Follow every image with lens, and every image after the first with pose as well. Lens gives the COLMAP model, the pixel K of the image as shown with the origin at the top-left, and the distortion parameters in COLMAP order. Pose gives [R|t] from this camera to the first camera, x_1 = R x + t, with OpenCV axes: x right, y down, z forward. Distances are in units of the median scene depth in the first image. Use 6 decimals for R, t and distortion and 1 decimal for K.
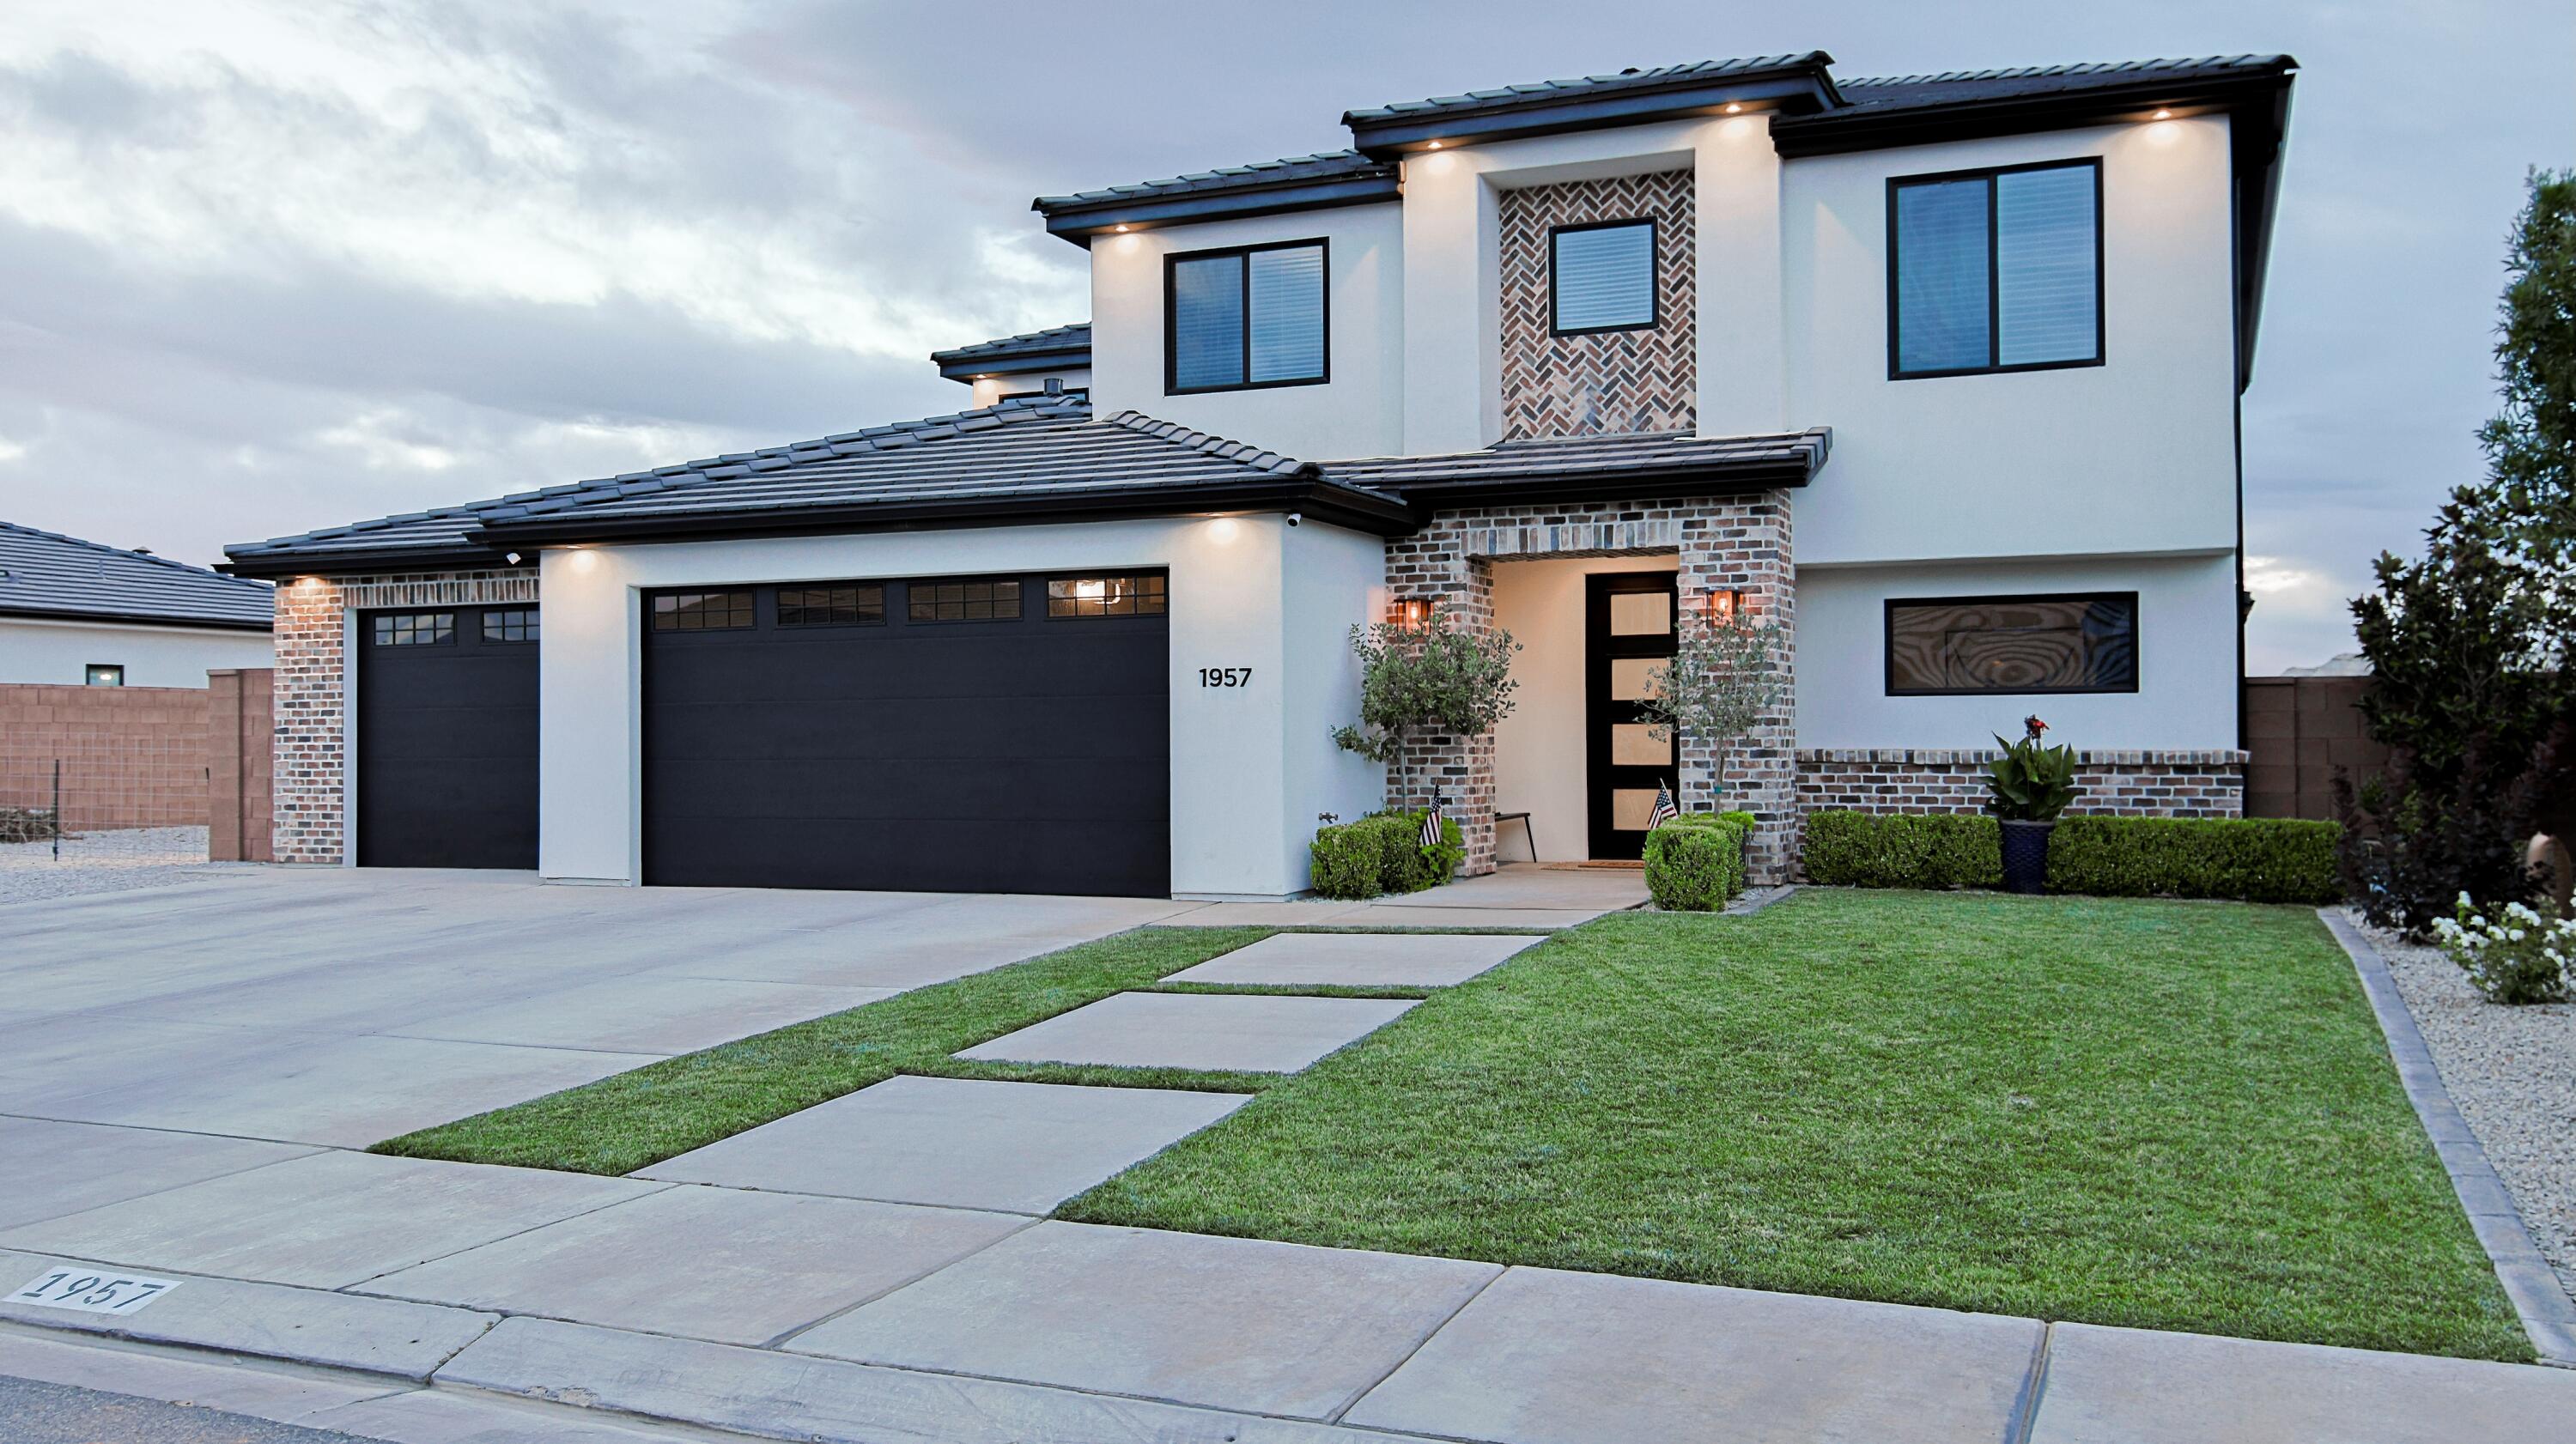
lens RADIAL K [[2143.3, 0, 1292.9], [0, 2143.3, 713.8], [0, 0, 1]] dist [0.016480, 0.001001]
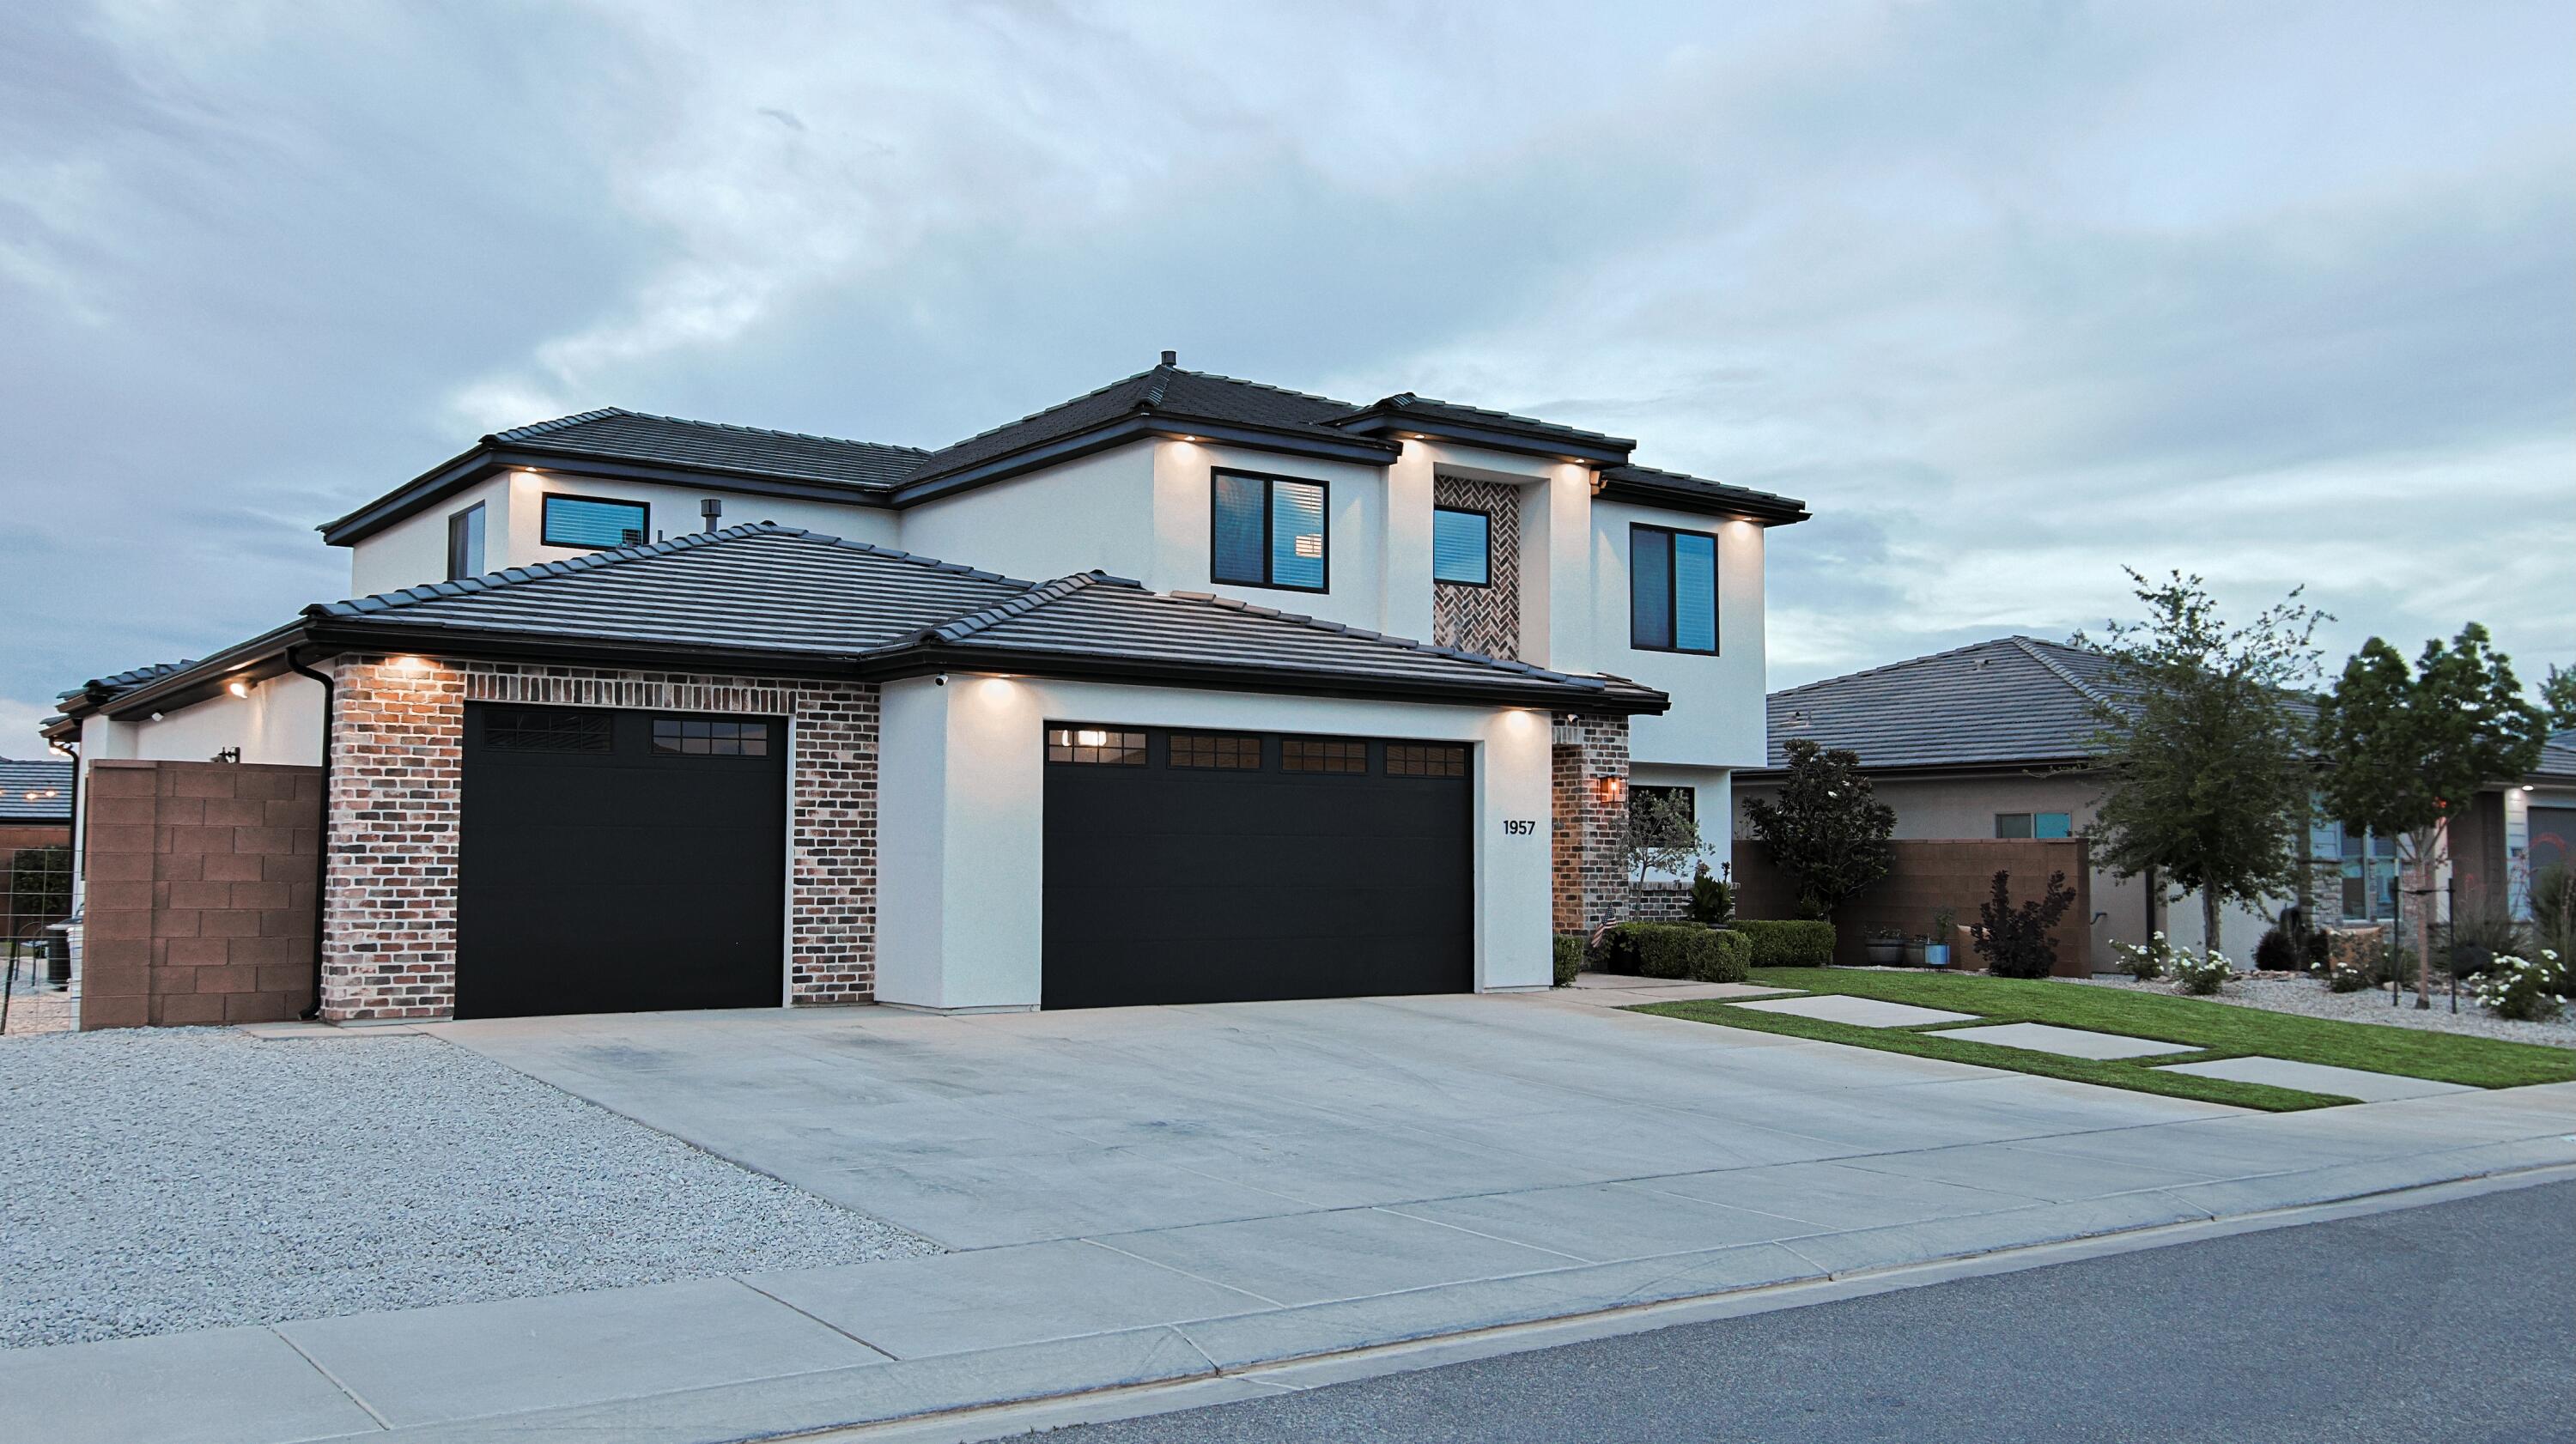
lens RADIAL K [[2143.3, 0, 1294.1], [0, 2143.3, 726.0], [0, 0, 1]] dist [0.016480, 0.001001]
pose [[0.523874, 0.064694, 0.849336, -1.116144], [-0.018987, 0.997751, -0.064288, 0.008432], [-0.851584, 0.017552, 0.523924, 0.354272]]
